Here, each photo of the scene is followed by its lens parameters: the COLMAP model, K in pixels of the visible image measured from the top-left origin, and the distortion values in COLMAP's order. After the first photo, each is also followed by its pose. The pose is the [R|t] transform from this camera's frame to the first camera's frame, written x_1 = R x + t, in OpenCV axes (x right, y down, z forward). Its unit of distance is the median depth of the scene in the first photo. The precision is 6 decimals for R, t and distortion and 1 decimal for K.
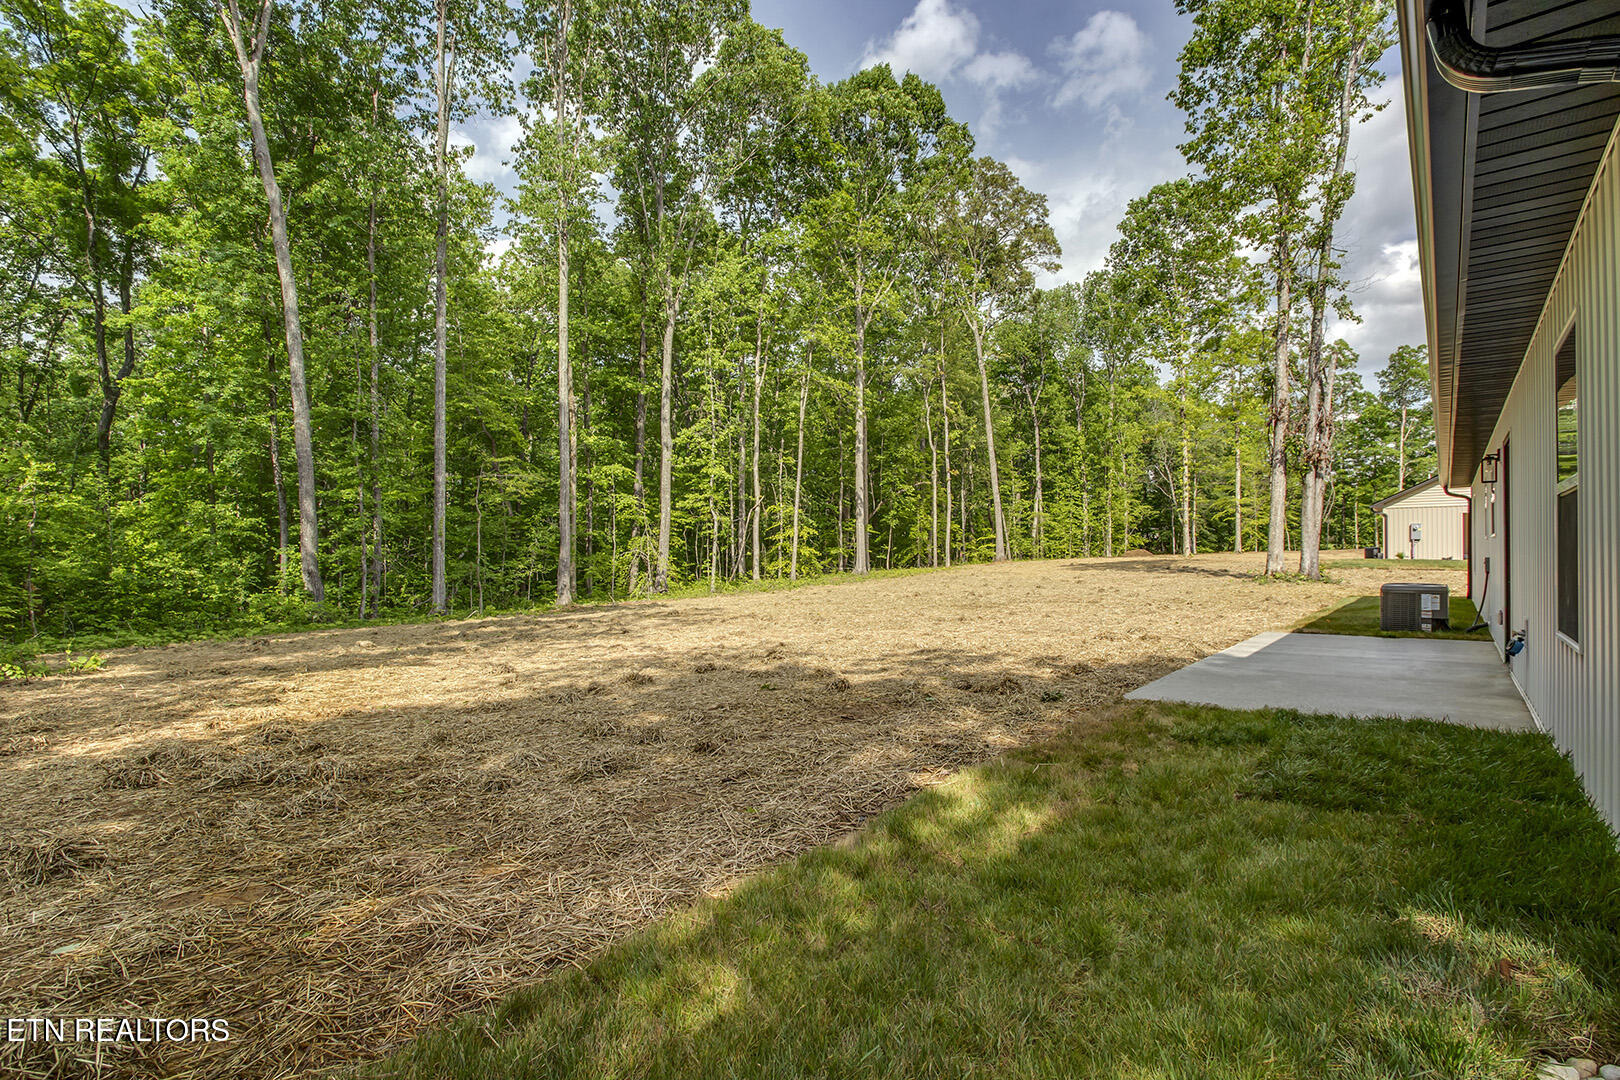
lens RADIAL K [[745.3, 0, 812.7], [0, 745.3, 552.7], [0, 0, 1]] dist [-0.019342, 0.000069]
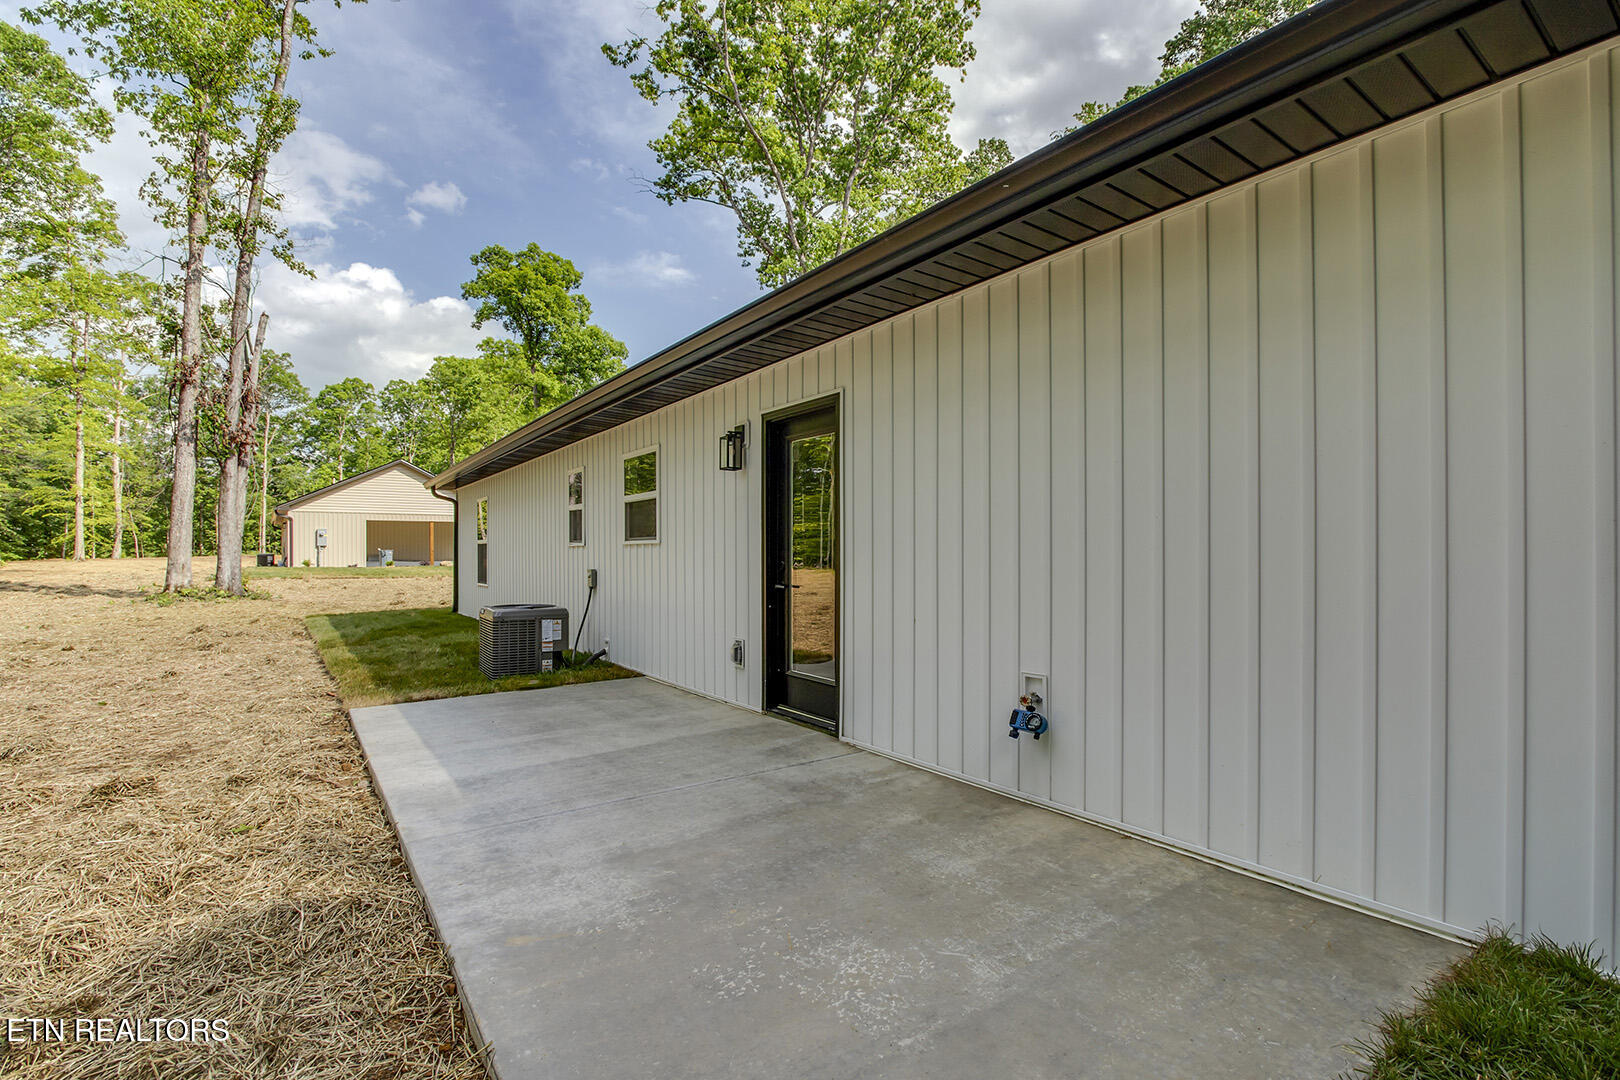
lens RADIAL K [[745.3, 0, 812.7], [0, 745.3, 552.7], [0, 0, 1]] dist [-0.019342, 0.000069]
pose [[0.236329, 0.006336, 0.971652, 0.062841], [0.001600, 0.999975, -0.006910, -0.002424], [-0.971672, 0.003188, 0.236313, 0.215038]]
